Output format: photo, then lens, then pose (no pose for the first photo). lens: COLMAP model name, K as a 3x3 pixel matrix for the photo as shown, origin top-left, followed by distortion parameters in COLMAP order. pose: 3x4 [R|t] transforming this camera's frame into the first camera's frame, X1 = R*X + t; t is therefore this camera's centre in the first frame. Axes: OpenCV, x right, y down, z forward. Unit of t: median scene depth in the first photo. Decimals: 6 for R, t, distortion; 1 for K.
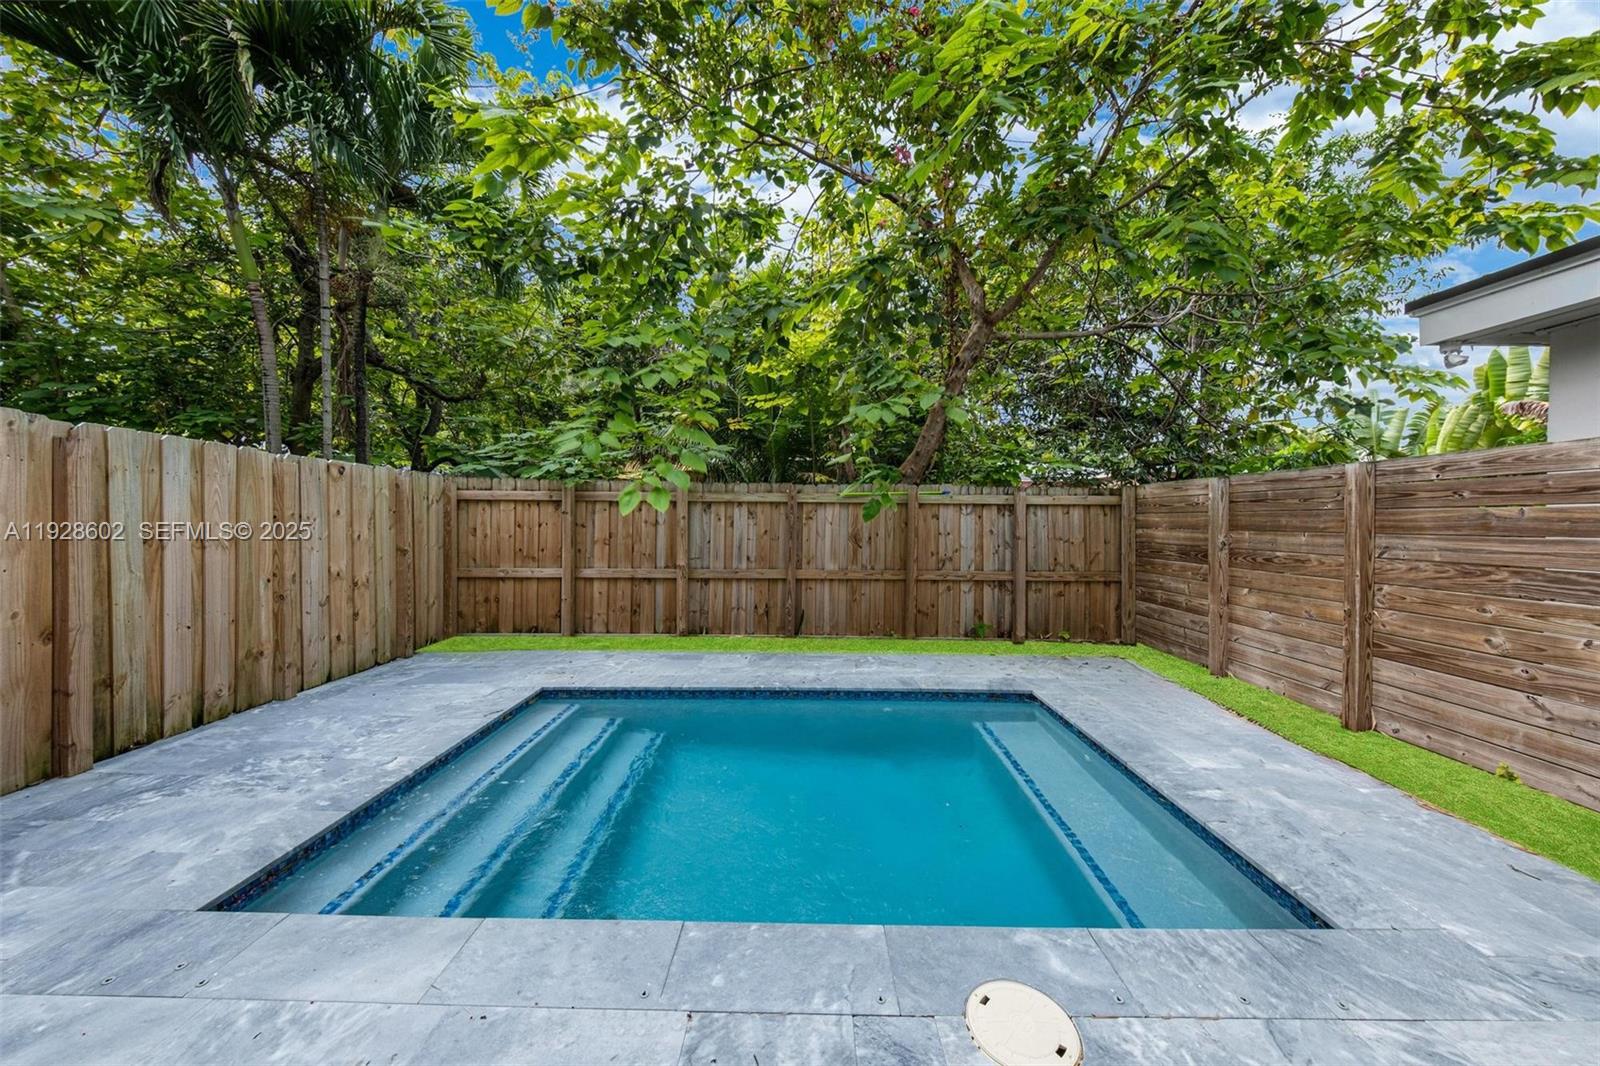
lens RADIAL K [[543.6, 0, 799.2], [0, 543.6, 526.9], [0, 0, 1]] dist [0.007332, -0.004315]
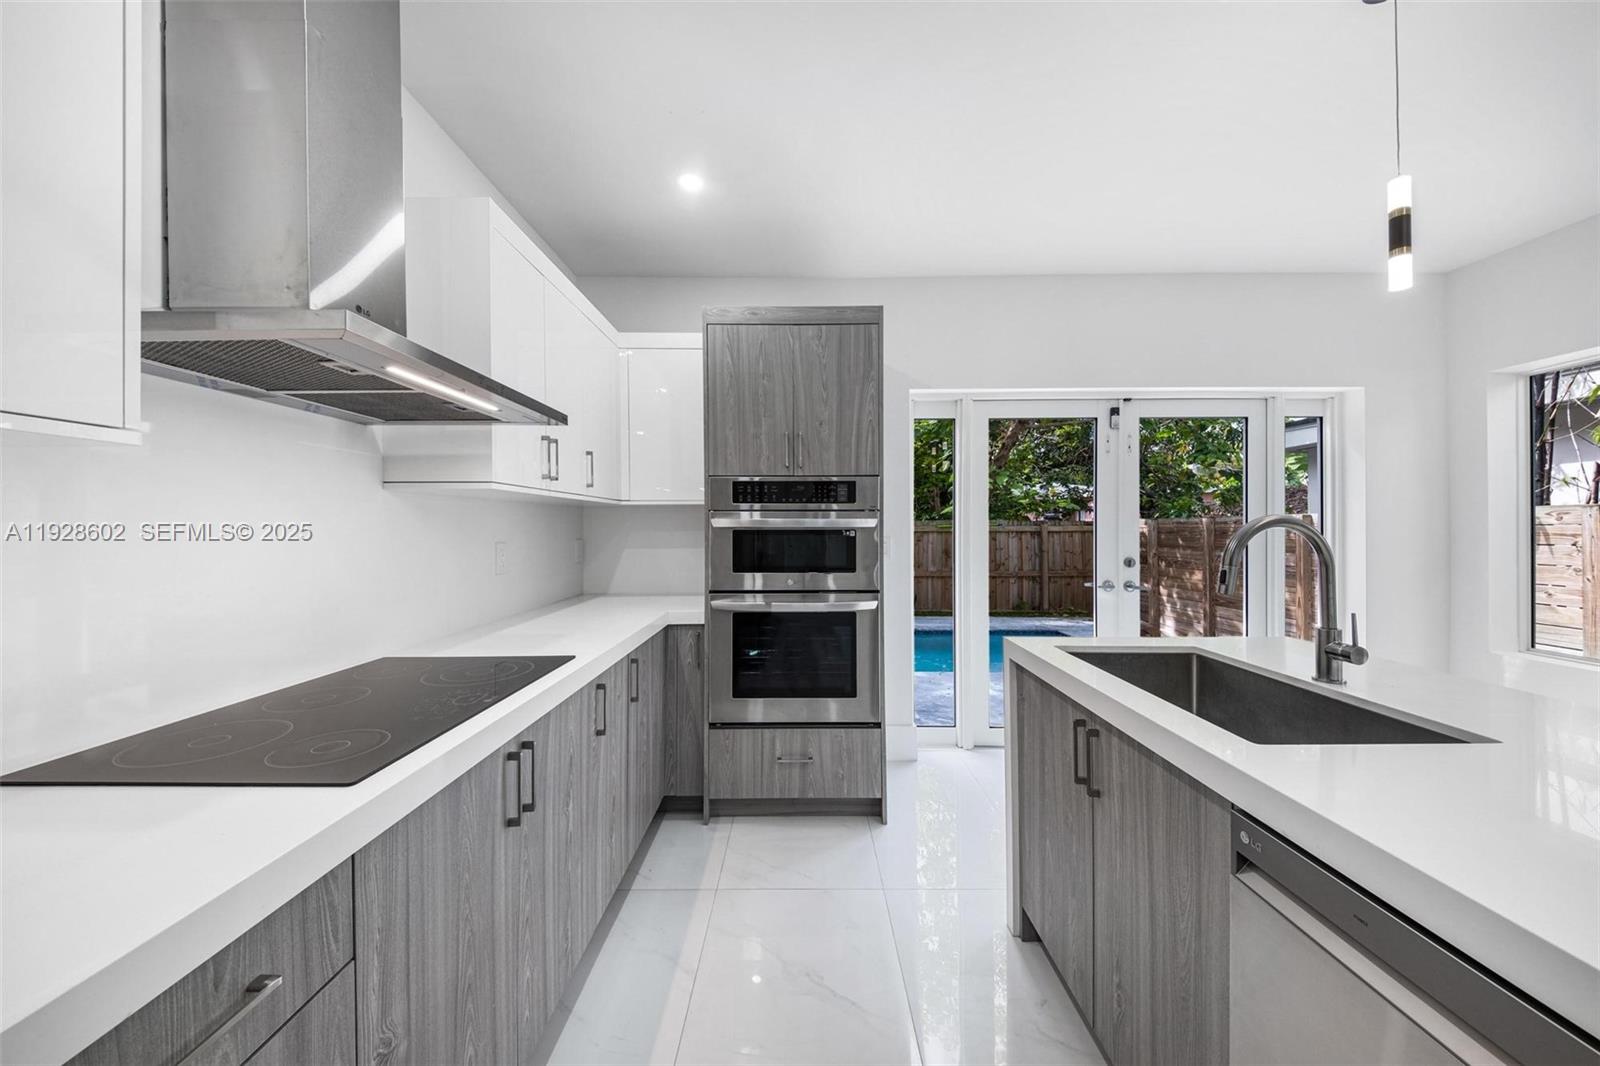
lens RADIAL K [[543.6, 0, 787.3], [0, 543.6, 522.4], [0, 0, 1]] dist [0.007332, -0.004315]
pose [[0.999895, -0.010696, -0.009780, -0.372993], [0.010467, 0.999678, -0.023124, -0.037778], [0.010024, 0.023019, 0.999685, -0.696366]]
